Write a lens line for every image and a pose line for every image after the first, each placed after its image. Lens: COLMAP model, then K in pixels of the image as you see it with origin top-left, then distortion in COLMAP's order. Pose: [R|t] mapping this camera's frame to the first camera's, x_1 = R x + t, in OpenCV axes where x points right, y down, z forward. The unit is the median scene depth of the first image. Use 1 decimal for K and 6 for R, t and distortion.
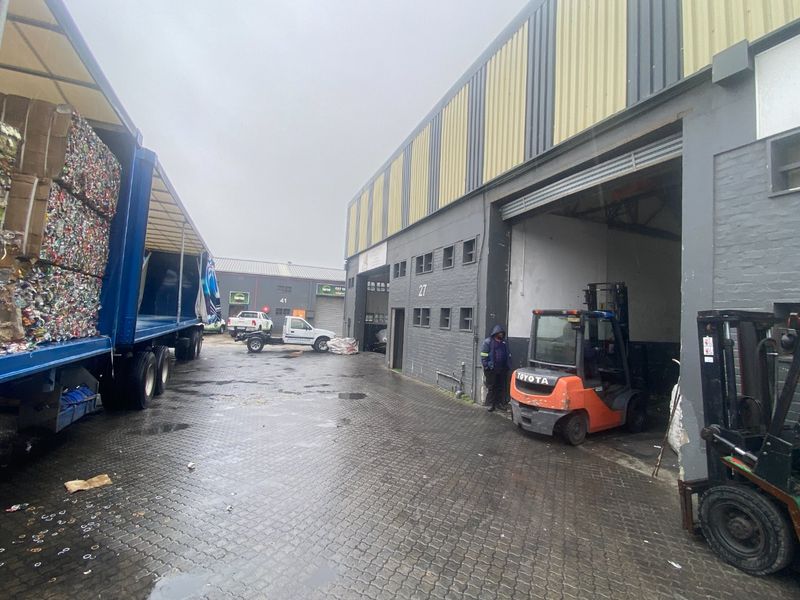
lens RADIAL K [[423.4, 0, 397.9], [0, 423.4, 300.4], [0, 0, 1]] dist [0.000404, -0.000856]
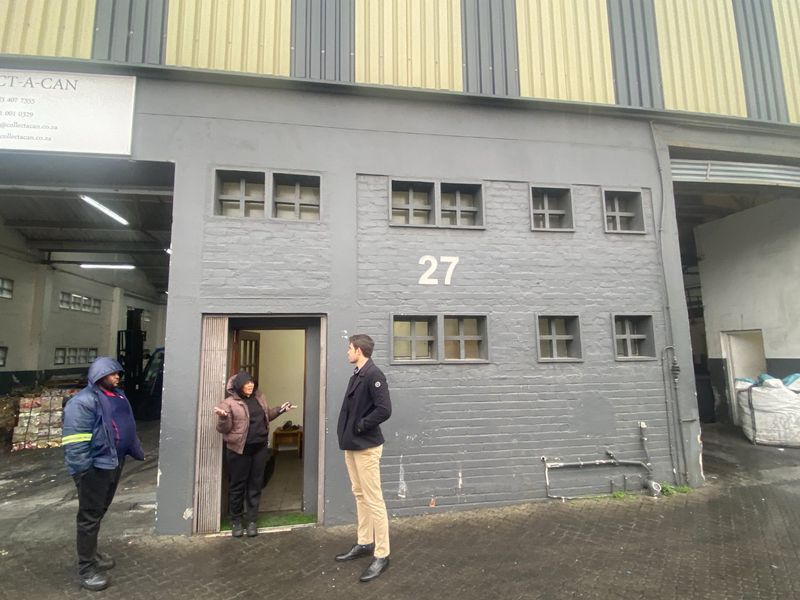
lens RADIAL K [[439.0, 0, 401.3], [0, 439.0, 298.1], [0, 0, 1]] dist [-0.018016, -0.000866]
pose [[0.161084, 0.063199, 0.984915, -0.413738], [-0.018805, 0.997963, -0.060961, 0.034043], [-0.986762, -0.008702, 0.161944, 1.171415]]
